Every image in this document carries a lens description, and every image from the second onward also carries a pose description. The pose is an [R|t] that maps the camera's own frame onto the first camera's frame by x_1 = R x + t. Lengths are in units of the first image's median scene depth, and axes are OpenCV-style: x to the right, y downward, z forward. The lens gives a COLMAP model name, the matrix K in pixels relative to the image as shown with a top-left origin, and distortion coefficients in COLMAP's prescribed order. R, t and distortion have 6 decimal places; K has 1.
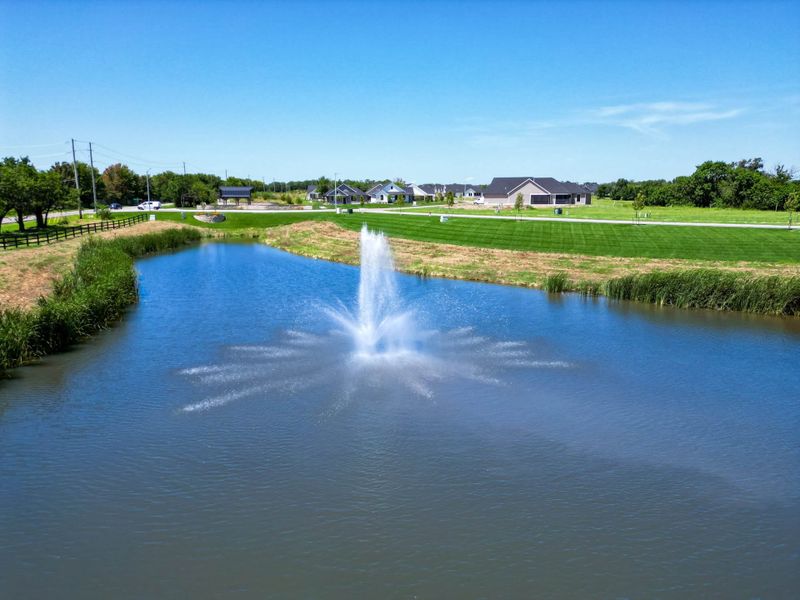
lens RADIAL K [[560.7, 0, 400.7], [0, 560.7, 298.0], [0, 0, 1]] dist [0.078676, -0.075707]
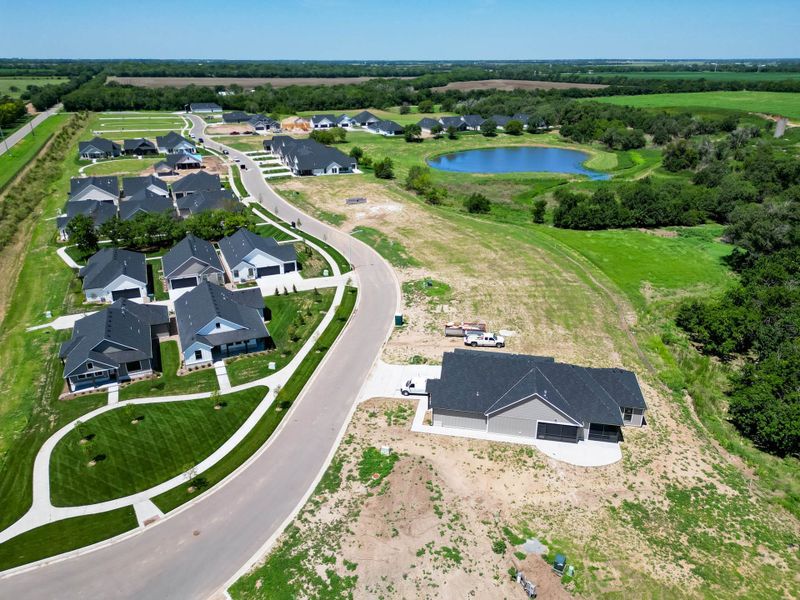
lens RADIAL K [[565.1, 0, 400.0], [0, 565.1, 300.0], [0, 0, 1]] dist [0.077393, -0.072968]
pose [[0.961915, -0.106246, 0.251856, 0.014045], [0.050058, 0.974258, 0.219807, -0.320996], [-0.268726, -0.198828, 0.942472, 0.506999]]
